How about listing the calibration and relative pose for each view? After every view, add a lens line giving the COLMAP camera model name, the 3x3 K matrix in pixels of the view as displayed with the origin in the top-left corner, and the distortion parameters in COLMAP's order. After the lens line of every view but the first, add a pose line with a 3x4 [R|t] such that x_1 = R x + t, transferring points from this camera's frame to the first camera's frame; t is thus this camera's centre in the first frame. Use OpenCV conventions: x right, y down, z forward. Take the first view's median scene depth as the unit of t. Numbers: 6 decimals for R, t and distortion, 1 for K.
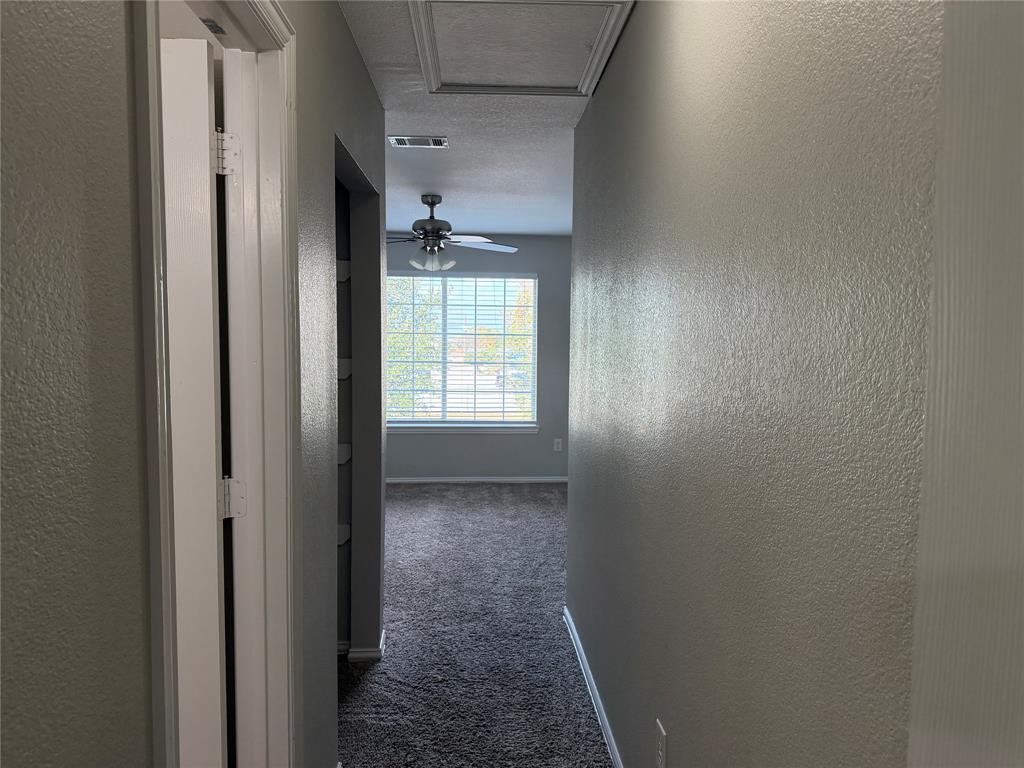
lens RADIAL K [[714.5, 0, 534.0], [0, 714.5, 385.7], [0, 0, 1]] dist [-0.002633, -0.007148]
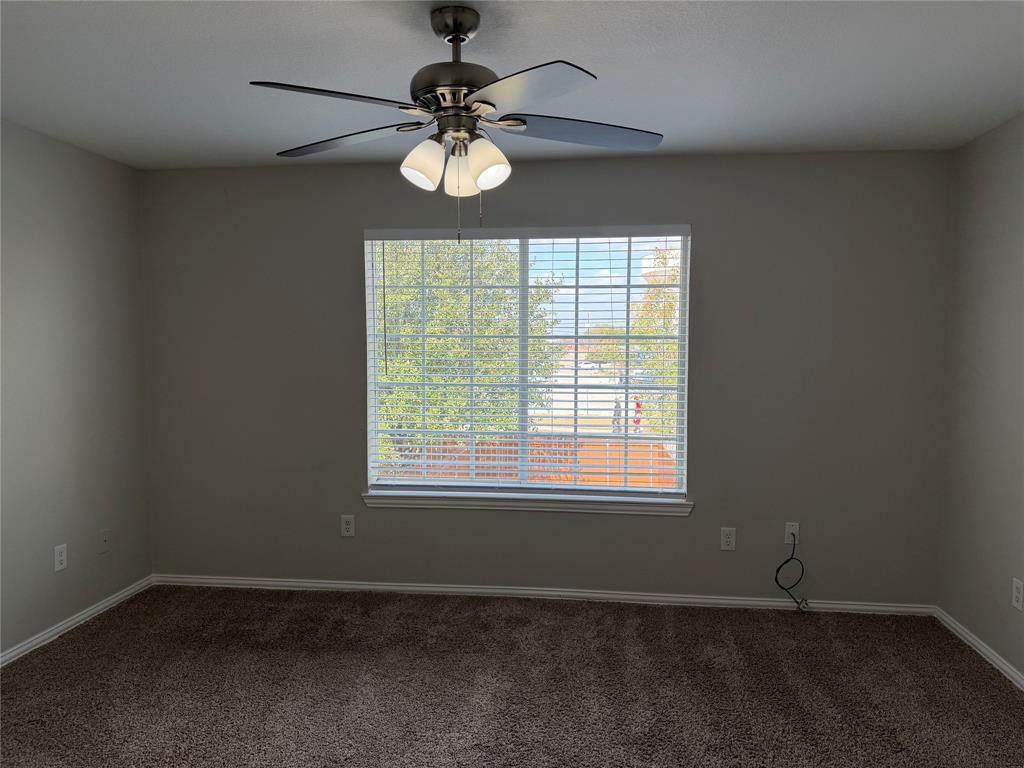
lens RADIAL K [[698.9, 0, 519.0], [0, 698.9, 394.2], [0, 0, 1]] dist [0.137044, -0.001474]
pose [[0.980529, 0.004584, -0.196322, -0.016834], [-0.000644, 0.999797, 0.020128, -0.037753], [0.196375, -0.019610, 0.980333, 0.440964]]
